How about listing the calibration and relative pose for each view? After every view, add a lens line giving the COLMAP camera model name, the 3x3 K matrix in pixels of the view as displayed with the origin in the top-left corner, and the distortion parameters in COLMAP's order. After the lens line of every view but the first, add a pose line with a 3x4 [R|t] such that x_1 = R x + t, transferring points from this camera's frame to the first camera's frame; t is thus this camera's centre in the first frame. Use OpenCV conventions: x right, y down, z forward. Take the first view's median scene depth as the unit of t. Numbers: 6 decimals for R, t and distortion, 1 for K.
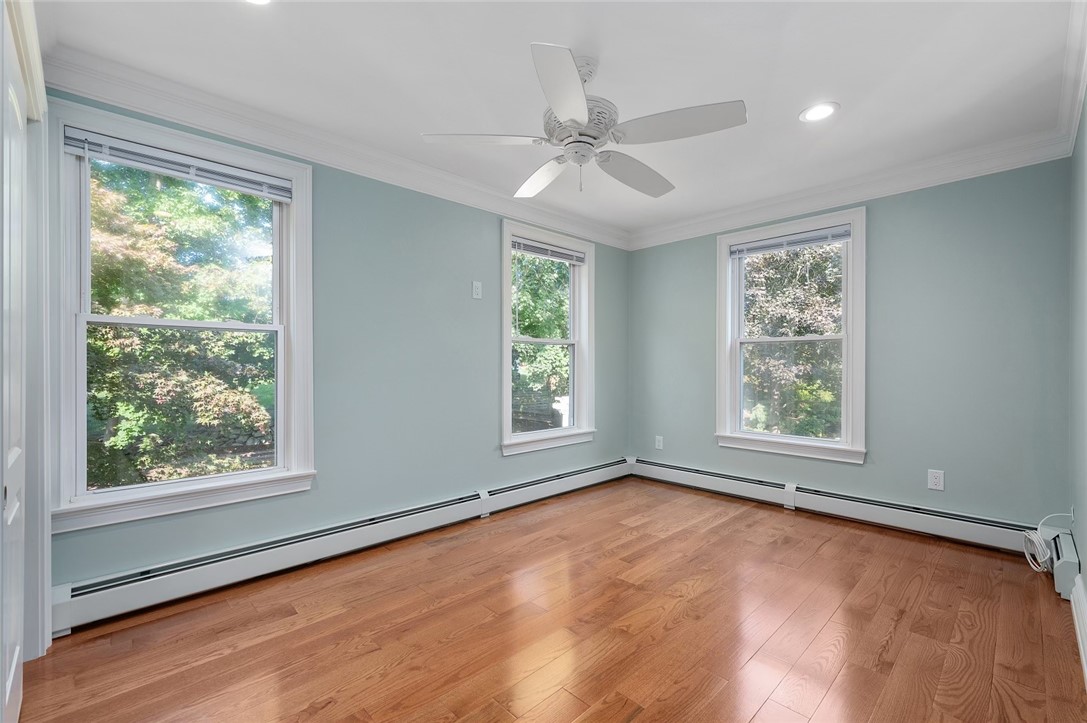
lens RADIAL K [[459.7, 0, 545.7], [0, 459.7, 365.0], [0, 0, 1]] dist [0.001972, 0.000328]
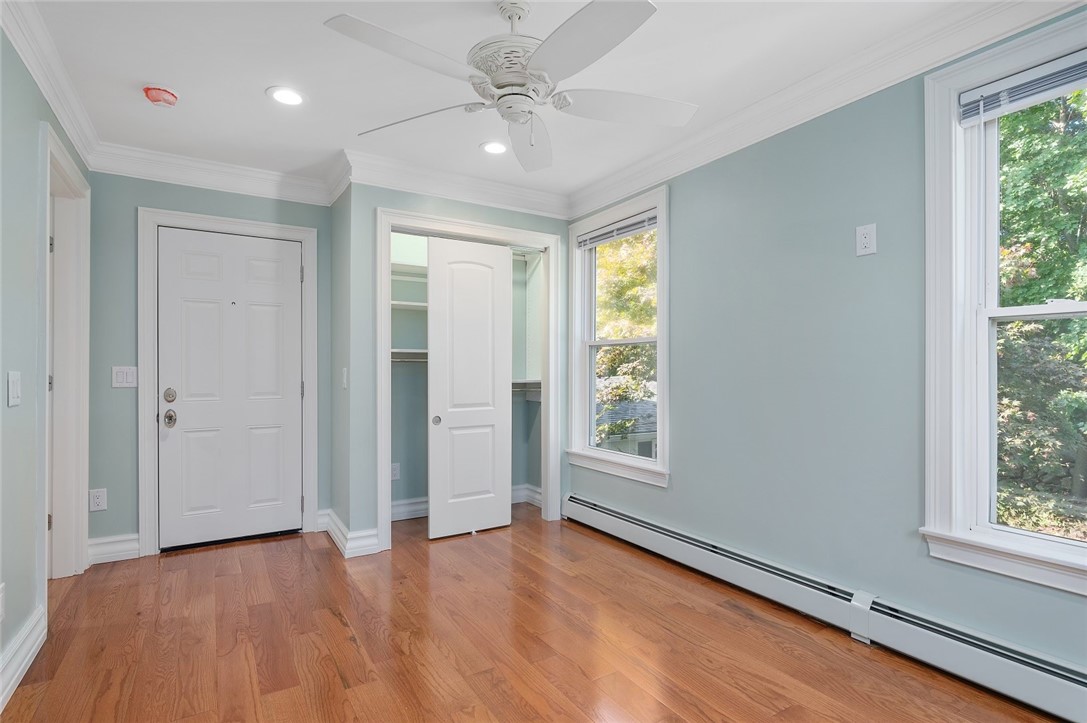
lens RADIAL K [[545.5, 0, 544.5], [0, 545.5, 372.1], [0, 0, 1]] dist [-0.000294, 0.000127]
pose [[-0.212374, 0.003092, -0.977184, 0.709786], [0.001451, 0.999995, 0.002849, -0.002550], [0.977187, -0.000813, -0.212377, 0.897959]]
